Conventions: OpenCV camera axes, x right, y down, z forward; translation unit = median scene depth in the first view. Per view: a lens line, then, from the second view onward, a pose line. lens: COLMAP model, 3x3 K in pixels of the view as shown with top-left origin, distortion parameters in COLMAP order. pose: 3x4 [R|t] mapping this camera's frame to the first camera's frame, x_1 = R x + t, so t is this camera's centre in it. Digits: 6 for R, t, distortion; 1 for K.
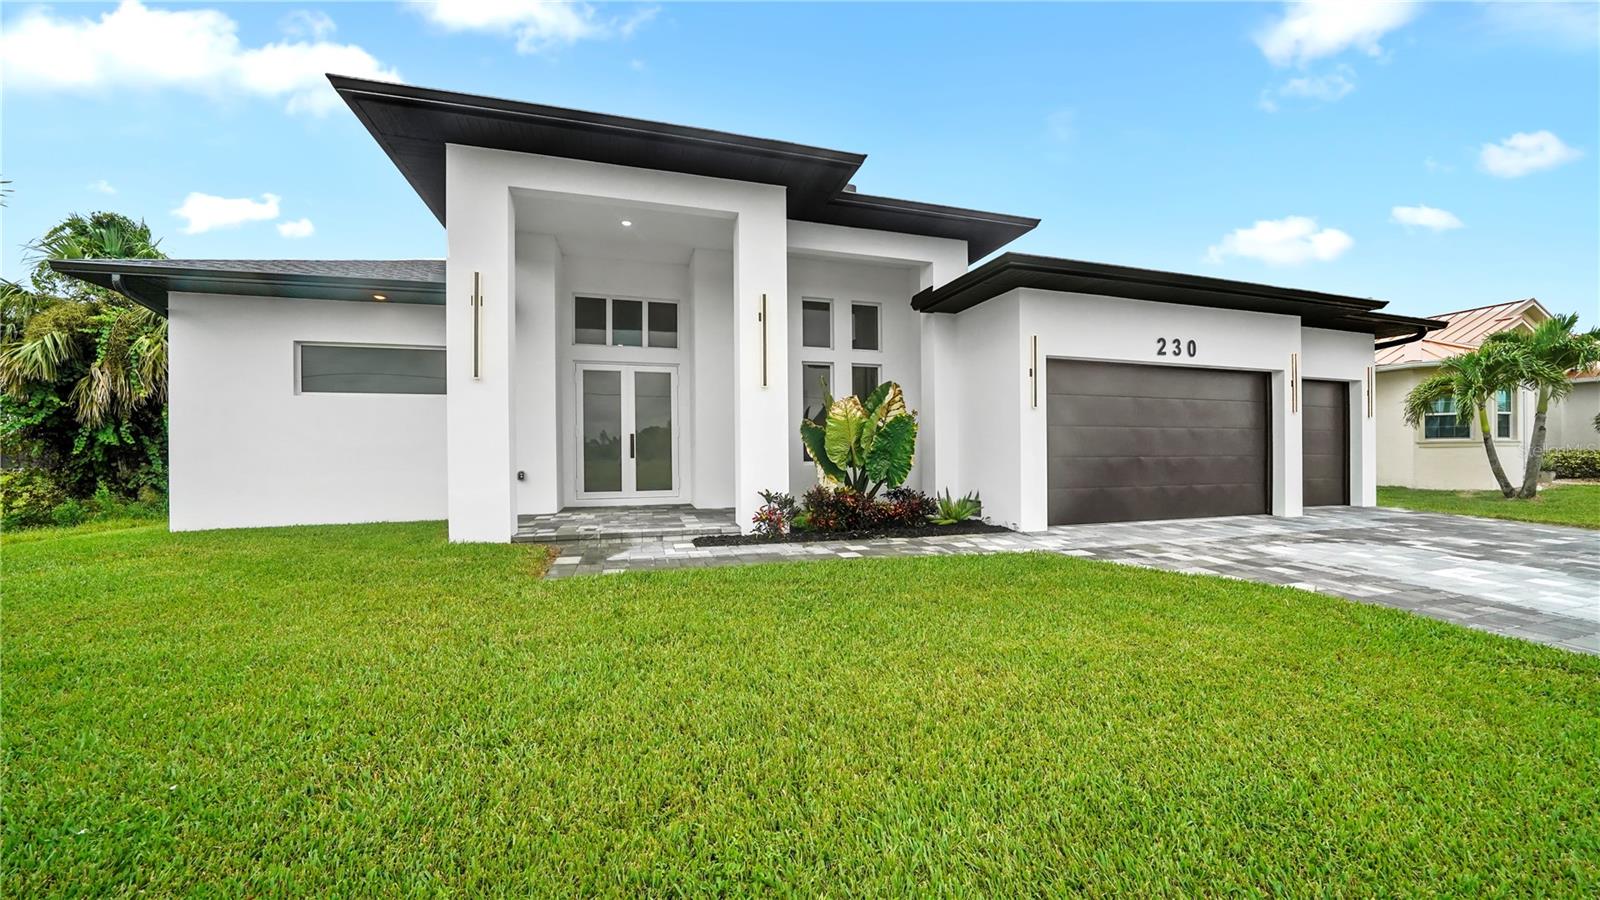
lens RADIAL K [[577.2, 0, 801.8], [0, 577.2, 456.8], [0, 0, 1]] dist [-0.024431, 0.001462]
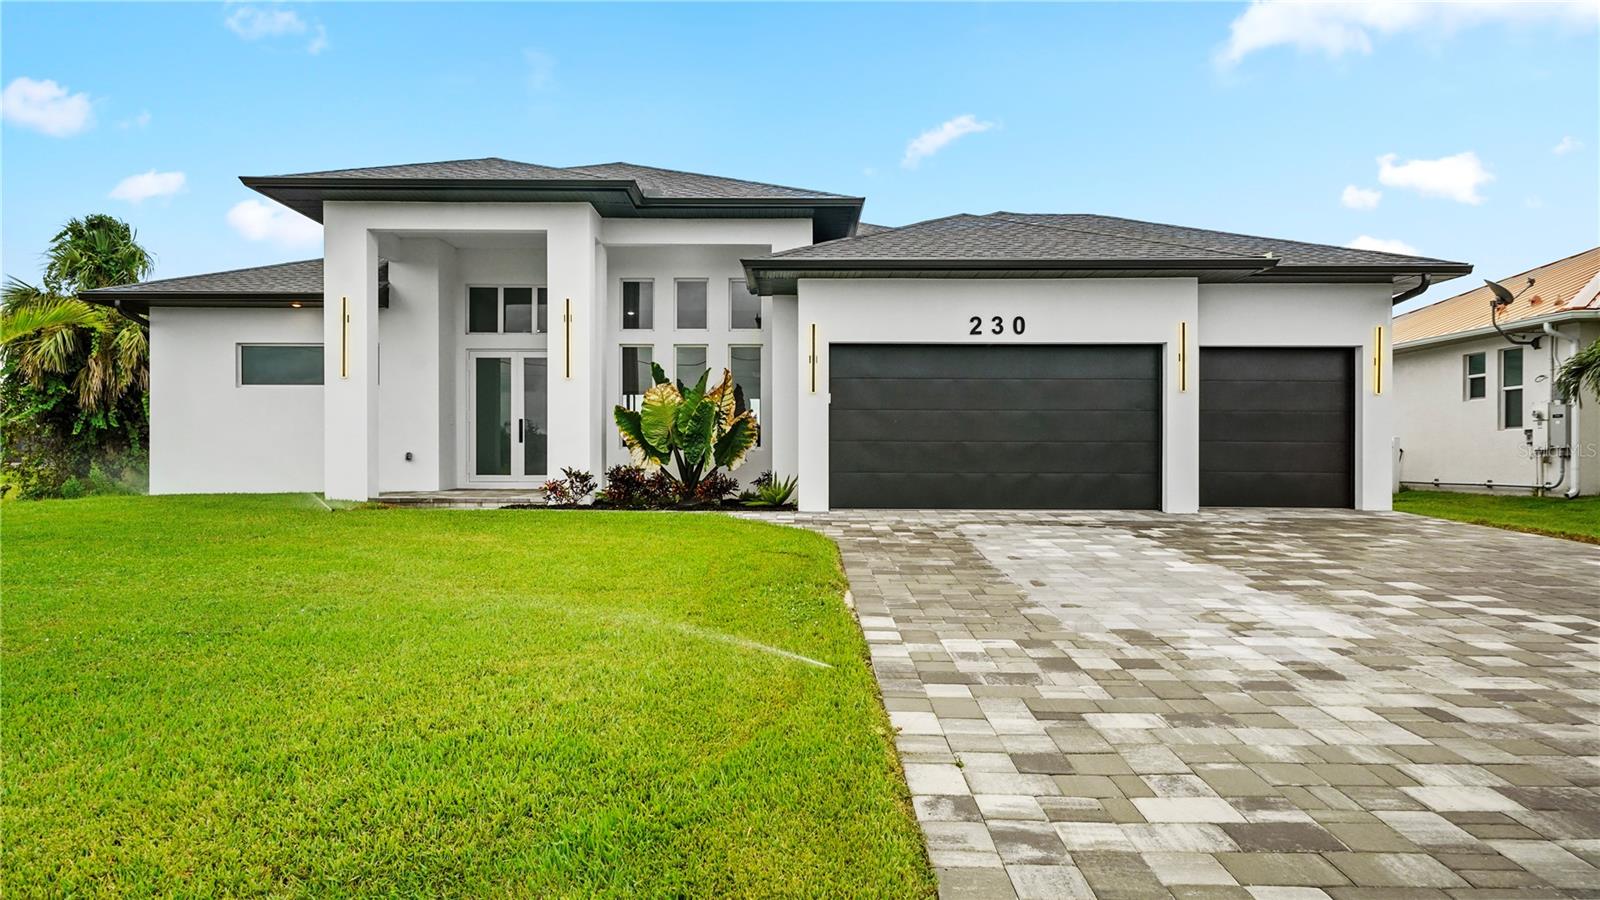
lens RADIAL K [[1097.1, 0, 801.6], [0, 1097.1, 459.9], [0, 0, 1]] dist [0.022266, -0.009467]
pose [[0.955294, 0.008558, -0.295533, 0.760345], [-0.008195, 0.999963, 0.002465, 0.024484], [0.295544, 0.000067, 0.955329, -0.709504]]
